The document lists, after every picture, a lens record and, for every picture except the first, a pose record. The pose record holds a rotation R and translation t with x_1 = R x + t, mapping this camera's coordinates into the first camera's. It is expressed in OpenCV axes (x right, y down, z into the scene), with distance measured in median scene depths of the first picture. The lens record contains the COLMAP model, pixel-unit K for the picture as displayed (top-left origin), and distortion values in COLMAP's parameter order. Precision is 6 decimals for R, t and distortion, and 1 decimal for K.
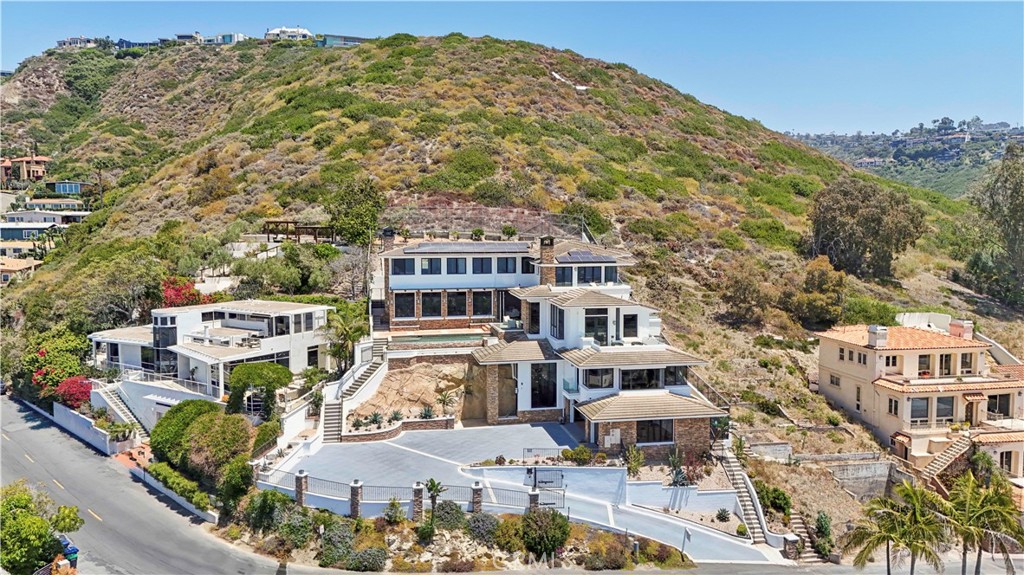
lens RADIAL K [[753.9, 0, 508.8], [0, 753.9, 283.3], [0, 0, 1]] dist [0.077494, -0.076623]
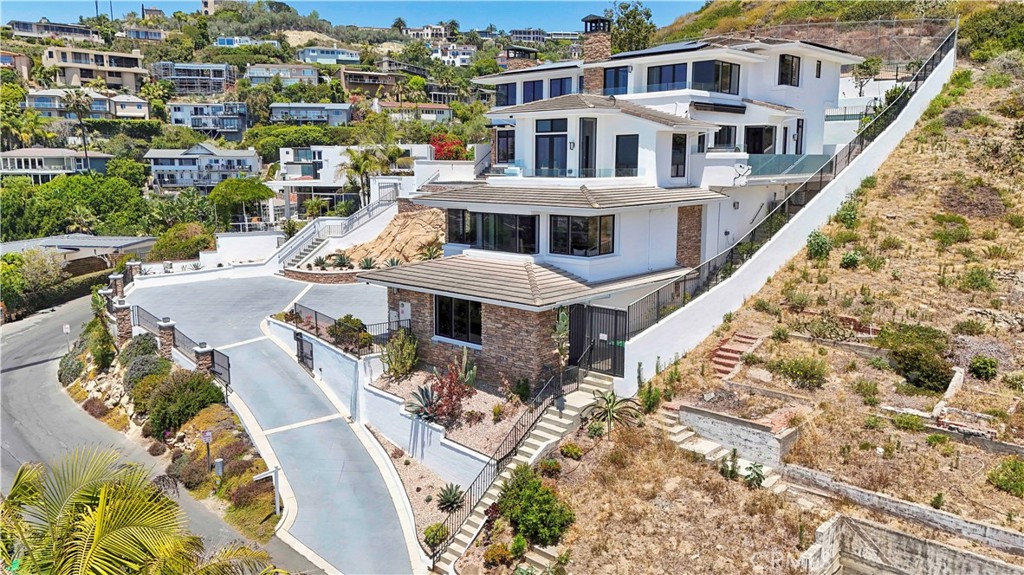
lens RADIAL K [[753.9, 0, 508.8], [0, 753.9, 283.3], [0, 0, 1]] dist [0.077494, -0.076623]
pose [[0.595803, 0.128444, -0.792793, 0.555852], [-0.068126, 0.991653, 0.109464, 0.093926], [0.800236, -0.011209, 0.599581, 0.614758]]
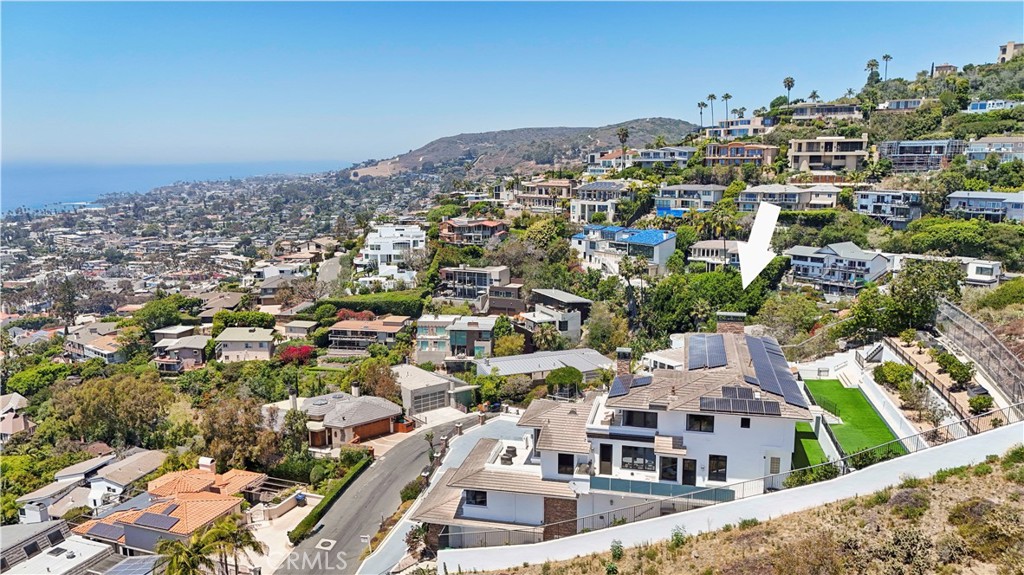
lens RADIAL K [[753.9, 0, 508.8], [0, 753.9, 283.3], [0, 0, 1]] dist [0.077494, -0.076623]
pose [[-0.417337, 0.159377, -0.894667, 1.042475], [-0.070694, 0.975823, 0.206811, -0.373900], [0.905998, 0.149558, -0.395980, 1.343645]]
